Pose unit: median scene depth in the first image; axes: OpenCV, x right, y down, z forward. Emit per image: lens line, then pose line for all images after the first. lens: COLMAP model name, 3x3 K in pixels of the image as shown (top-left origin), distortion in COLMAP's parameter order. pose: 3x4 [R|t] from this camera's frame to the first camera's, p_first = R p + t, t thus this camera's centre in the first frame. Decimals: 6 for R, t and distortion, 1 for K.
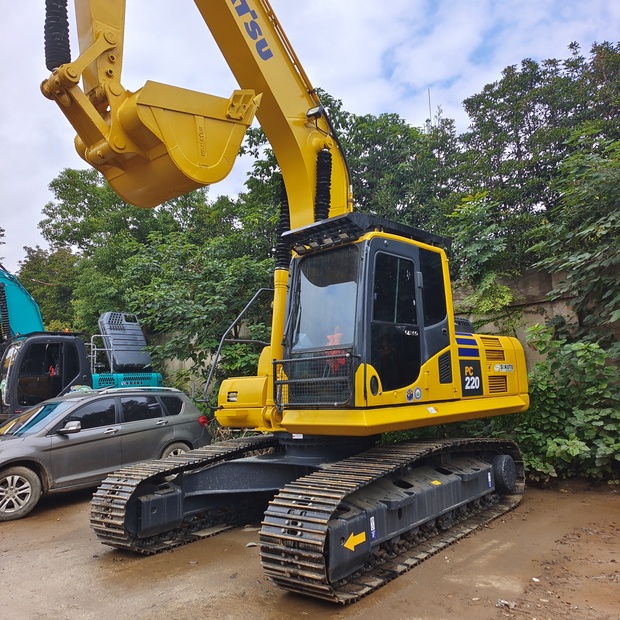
lens RADIAL K [[558.9, 0, 313.9], [0, 558.9, 310.9], [0, 0, 1]] dist [0.031166, 0.020561]
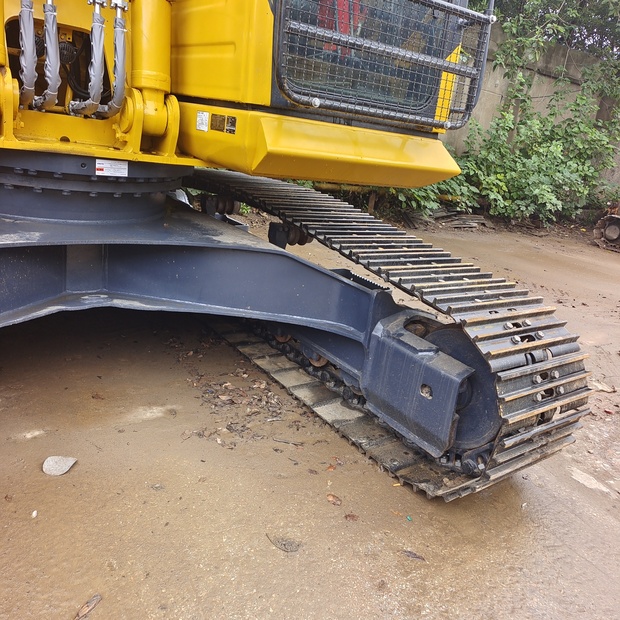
lens RADIAL K [[558.9, 0, 312.8], [0, 558.9, 311.9], [0, 0, 1]] dist [0.031166, 0.020561]
pose [[0.245426, -0.236173, 0.940207, -0.358492], [-0.277729, 0.912086, 0.301606, 0.151143], [-0.928780, -0.335145, 0.158258, 0.743178]]
